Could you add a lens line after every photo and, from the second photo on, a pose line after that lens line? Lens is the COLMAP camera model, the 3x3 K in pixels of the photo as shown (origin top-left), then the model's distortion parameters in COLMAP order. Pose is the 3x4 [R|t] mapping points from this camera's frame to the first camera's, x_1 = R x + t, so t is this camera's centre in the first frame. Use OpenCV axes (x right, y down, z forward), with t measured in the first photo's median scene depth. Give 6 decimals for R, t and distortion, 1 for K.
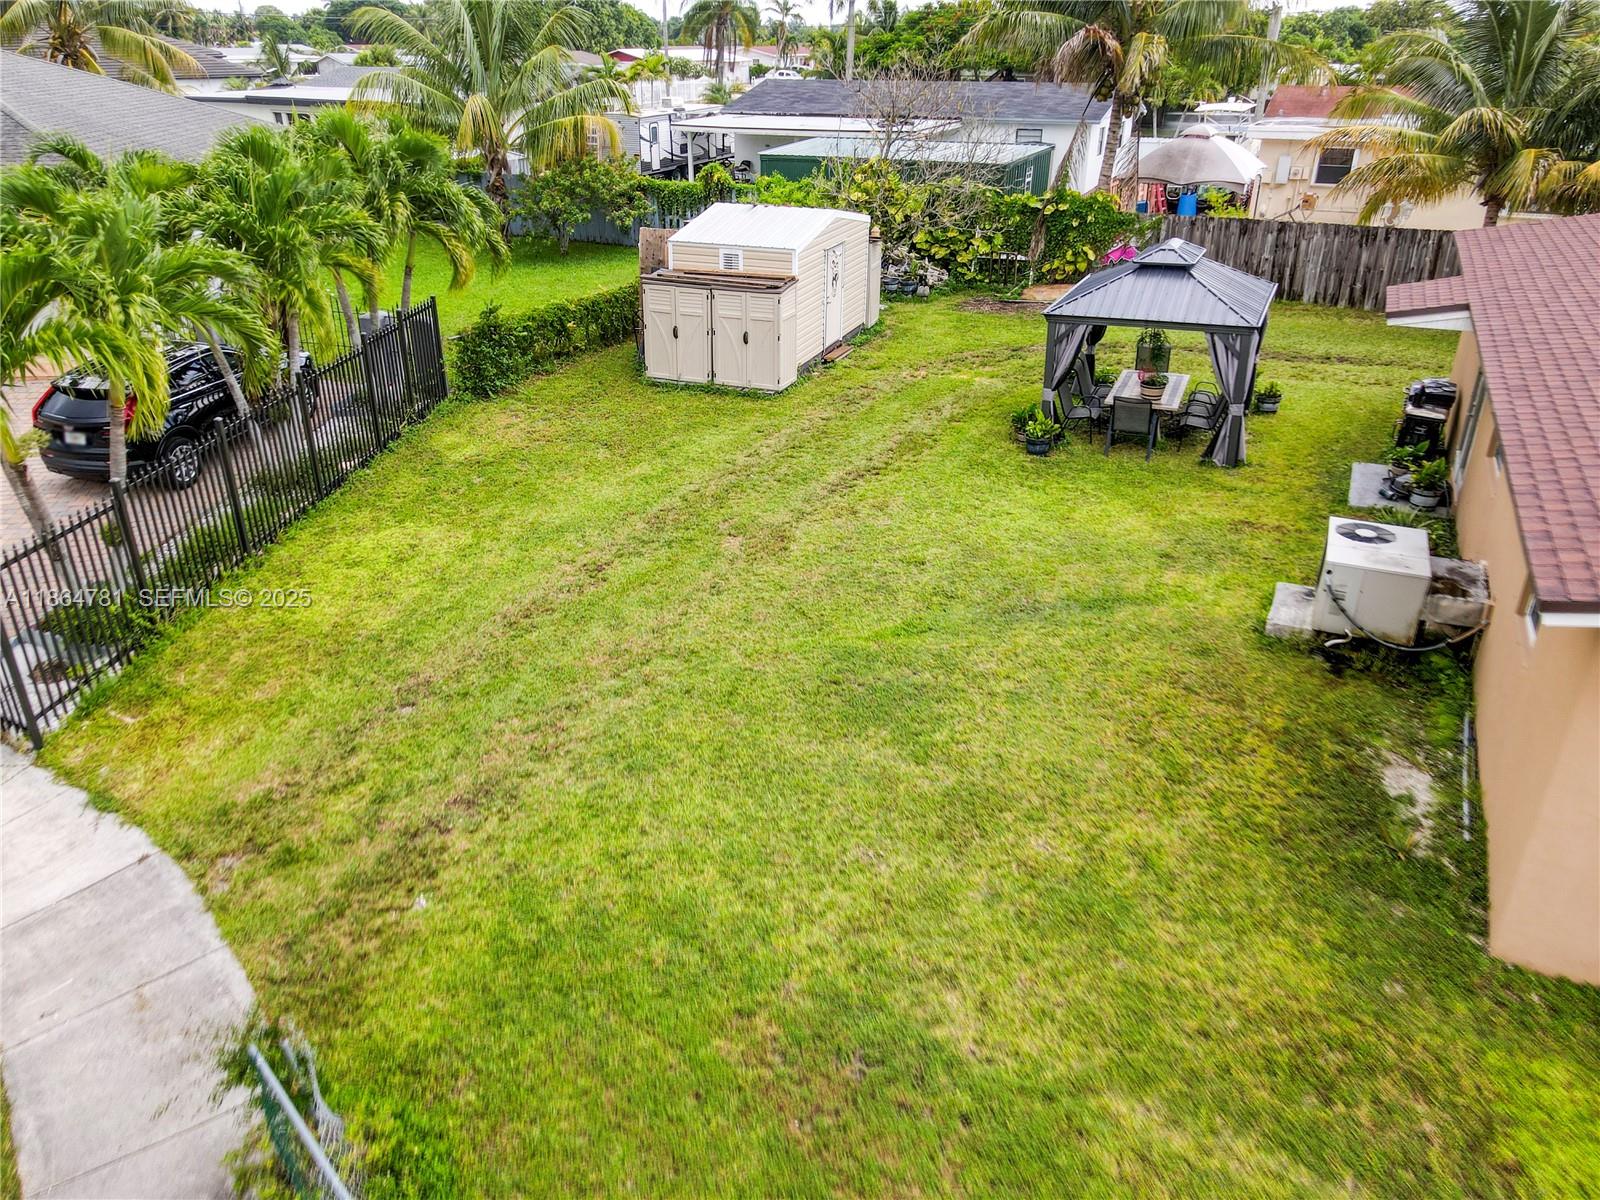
lens RADIAL K [[1171.8, 0, 780.6], [0, 1171.8, 594.1], [0, 0, 1]] dist [0.022163, -0.000804]
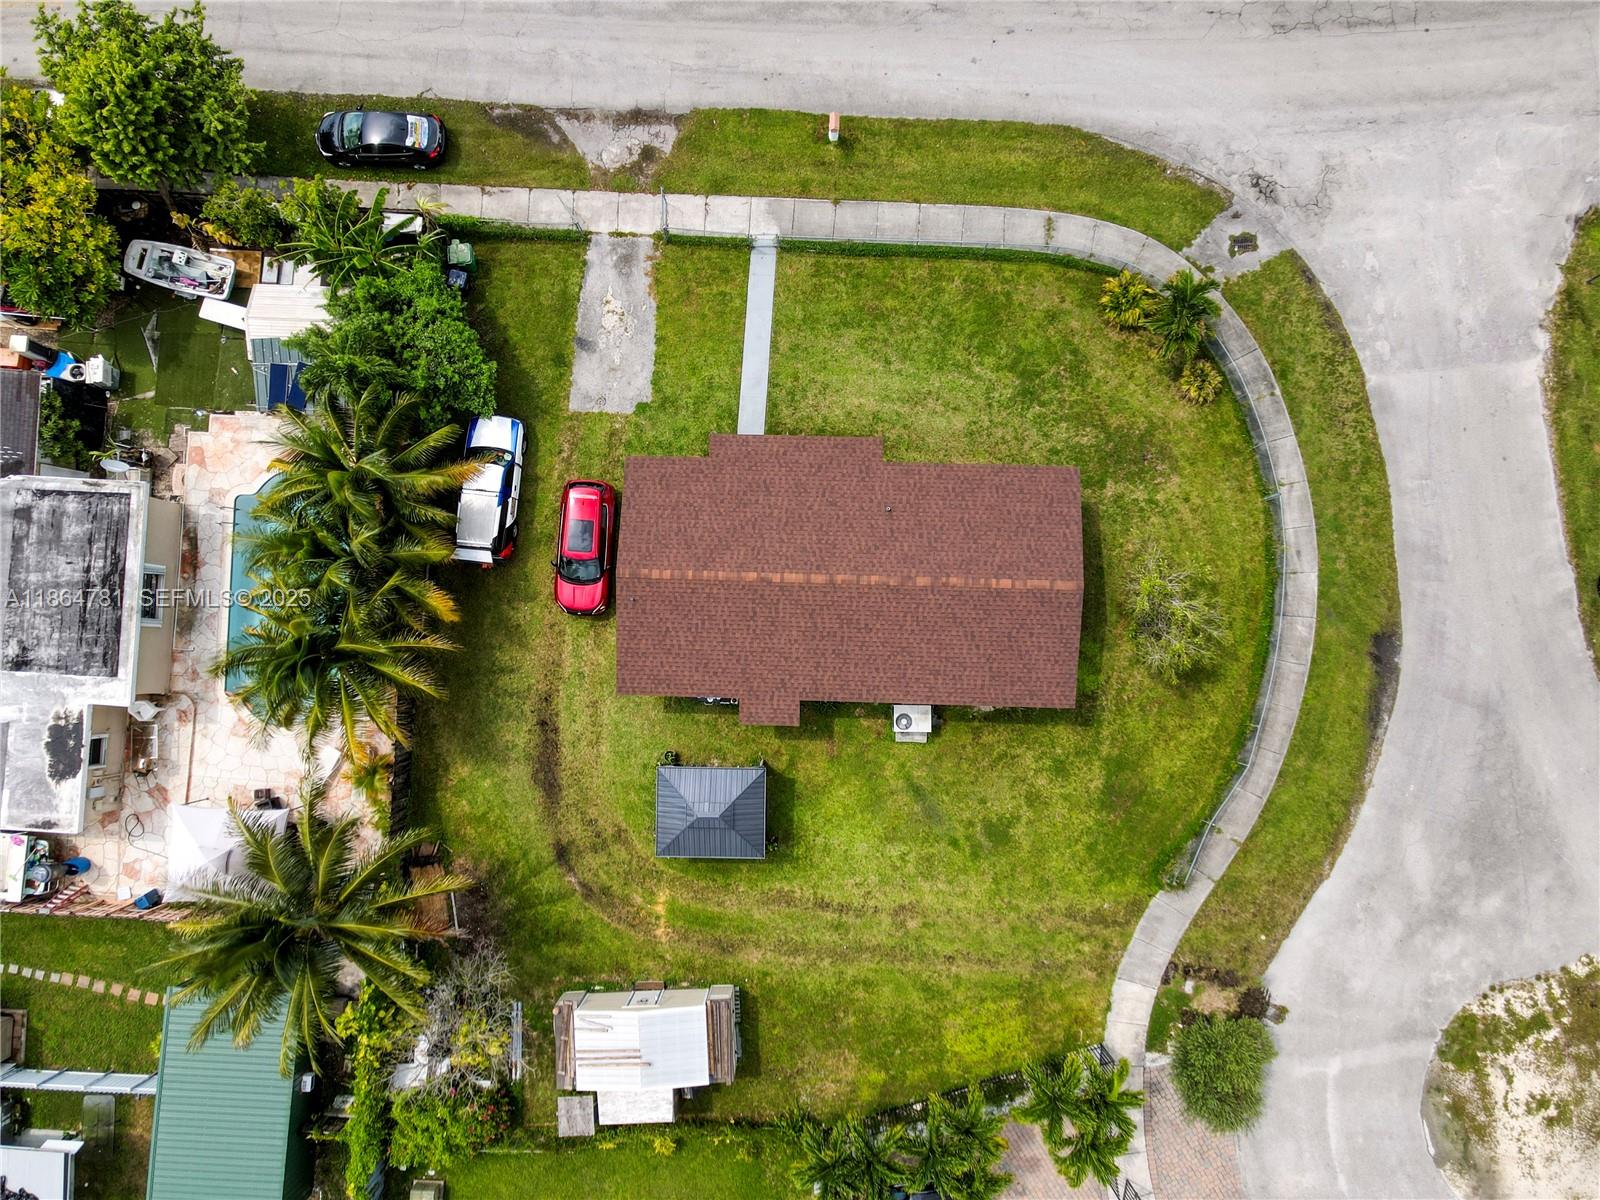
lens RADIAL K [[1171.8, 0, 780.6], [0, 1171.8, 594.1], [0, 0, 1]] dist [0.022163, -0.000804]
pose [[-0.406327, -0.911945, 0.057053, 0.588891], [0.407813, -0.125122, 0.904452, -2.386211], [-0.817671, 0.390770, 0.422744, -0.200784]]
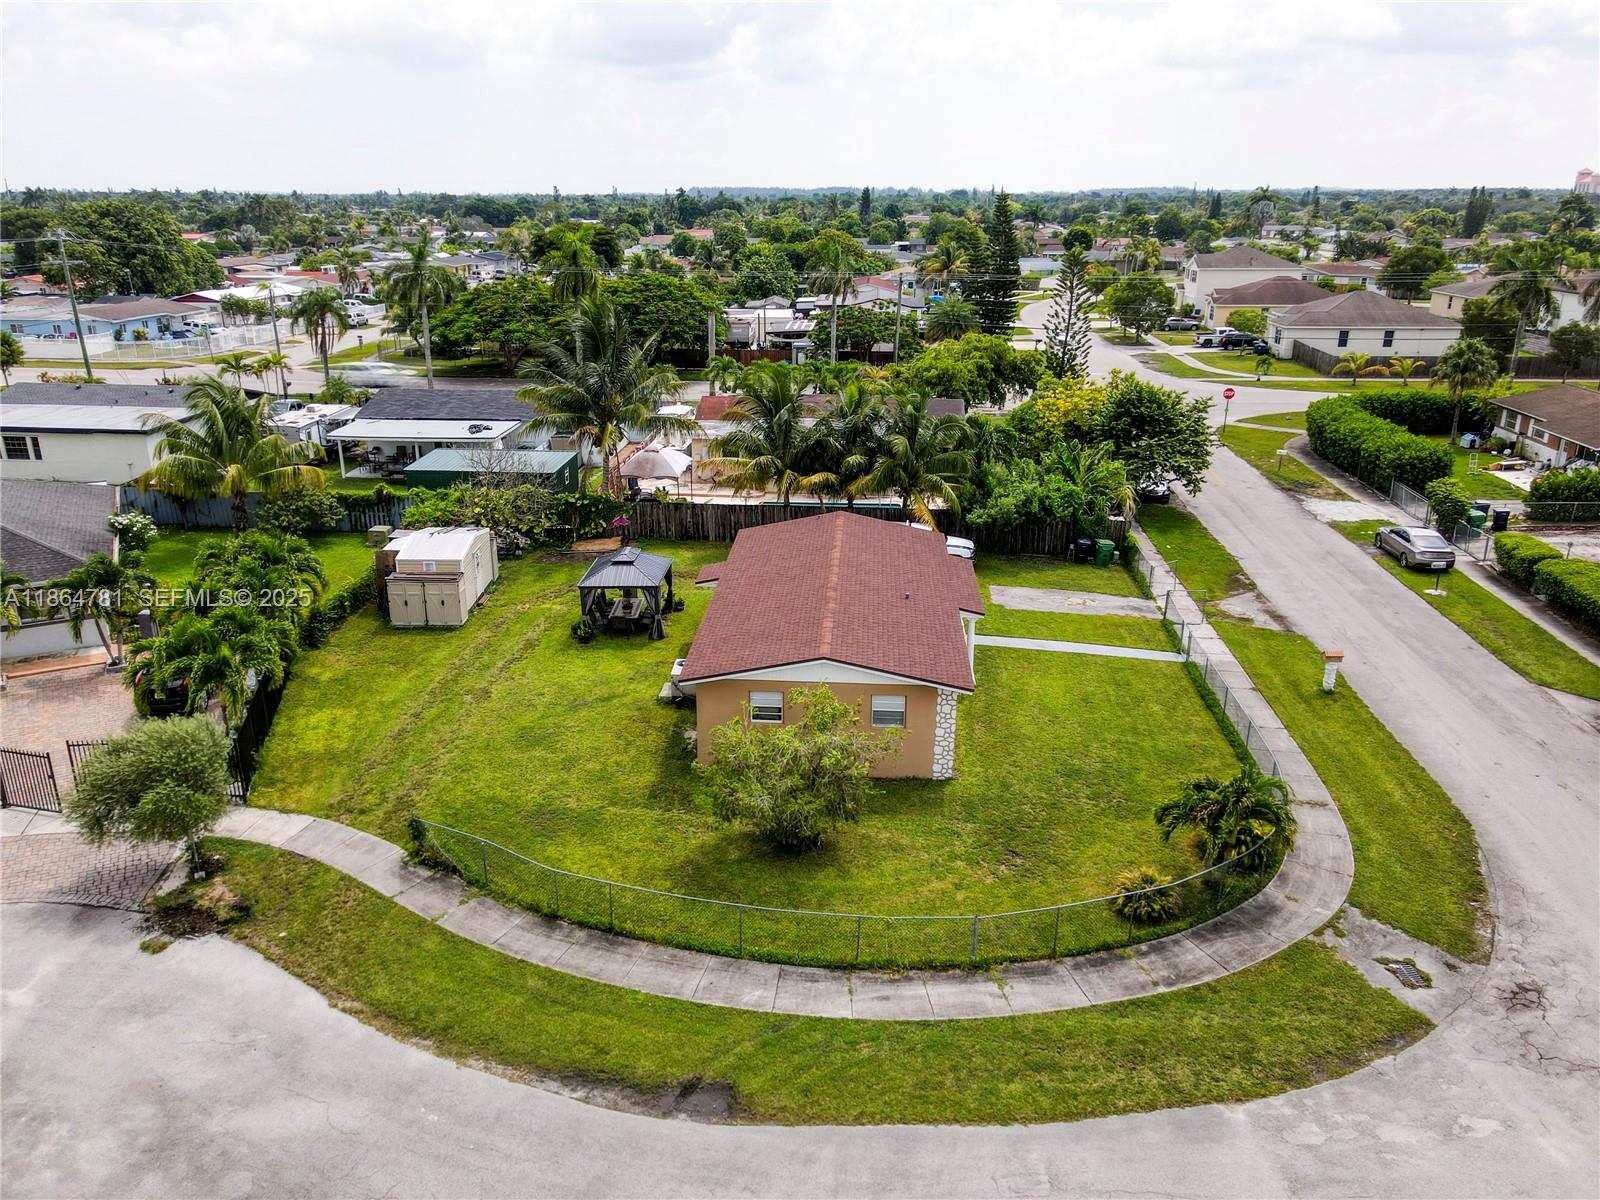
lens RADIAL K [[1171.8, 0, 780.6], [0, 1171.8, 594.1], [0, 0, 1]] dist [0.022163, -0.000804]
pose [[0.933033, -0.117175, 0.340176, -0.229384], [0.154582, 0.984322, -0.084933, 0.052992], [-0.324891, 0.131831, 0.936518, -1.521725]]
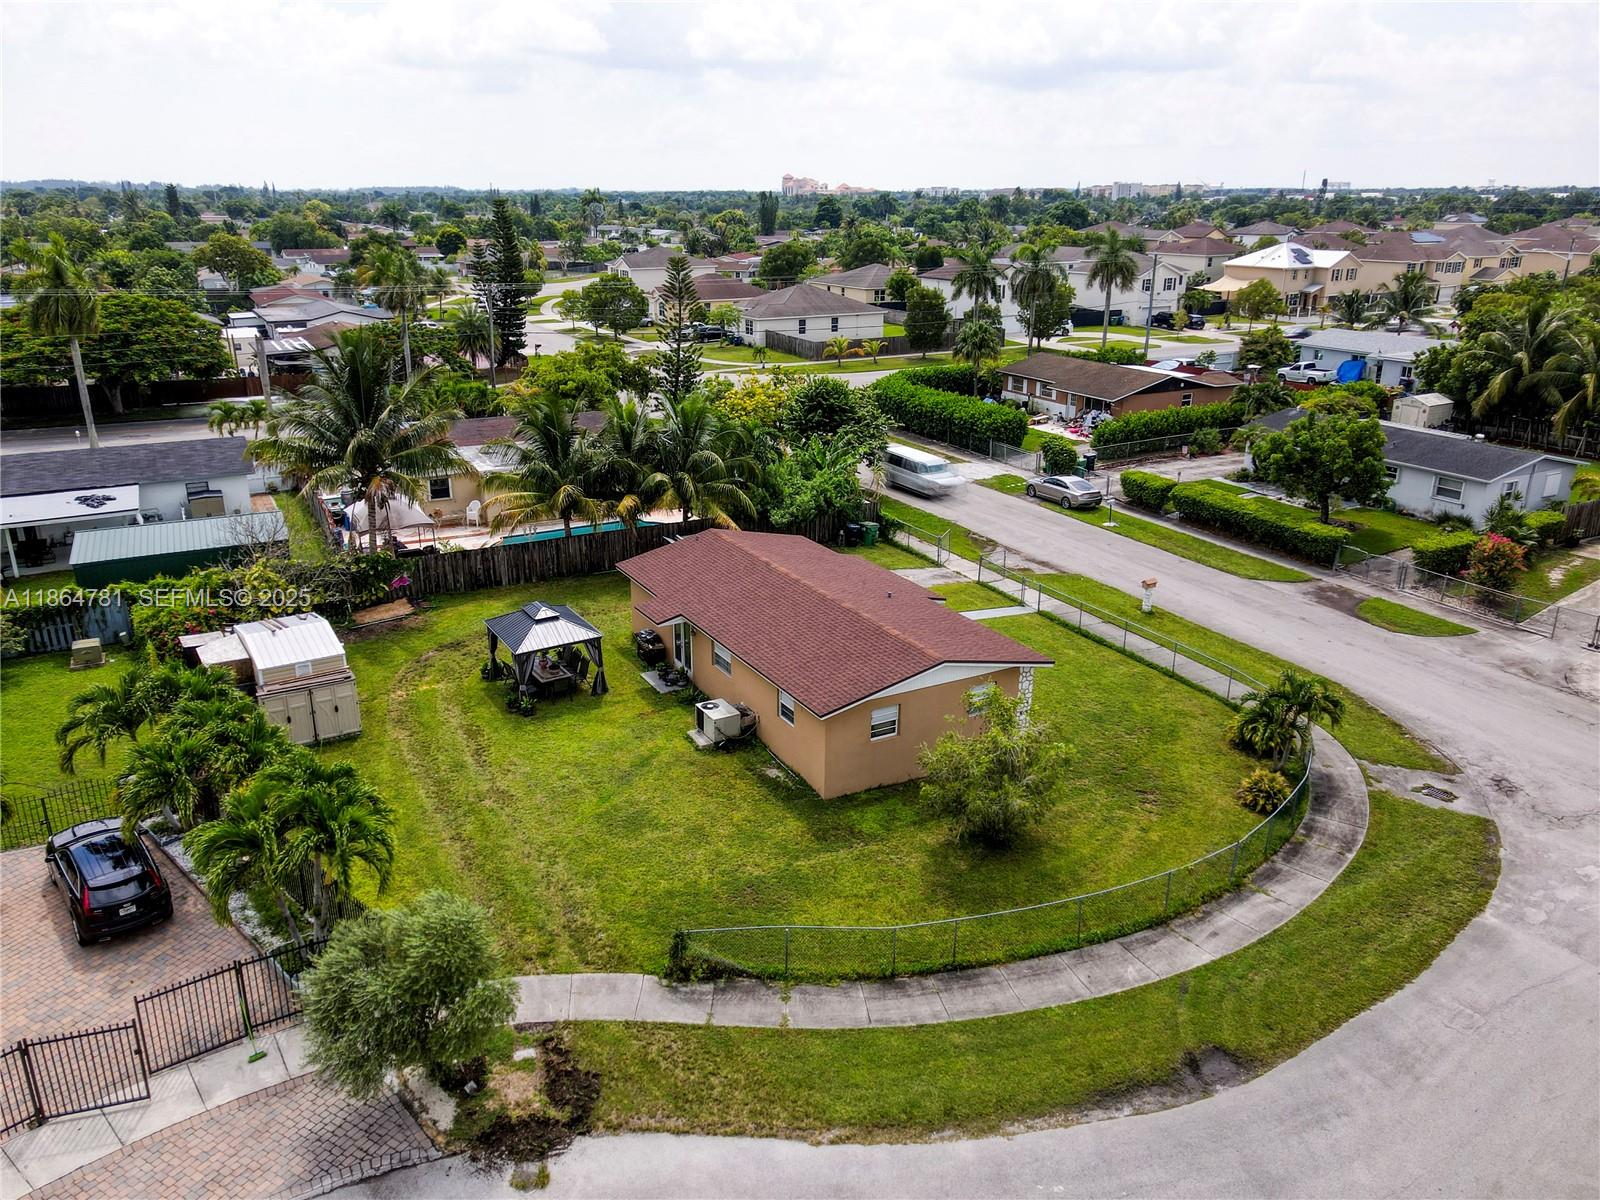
lens RADIAL K [[1171.8, 0, 780.6], [0, 1171.8, 594.1], [0, 0, 1]] dist [0.022163, -0.000804]
pose [[0.585761, -0.262794, 0.766696, -1.196131], [0.345975, 0.936530, 0.056679, -0.317580], [-0.732929, 0.232058, 0.639503, -0.816908]]
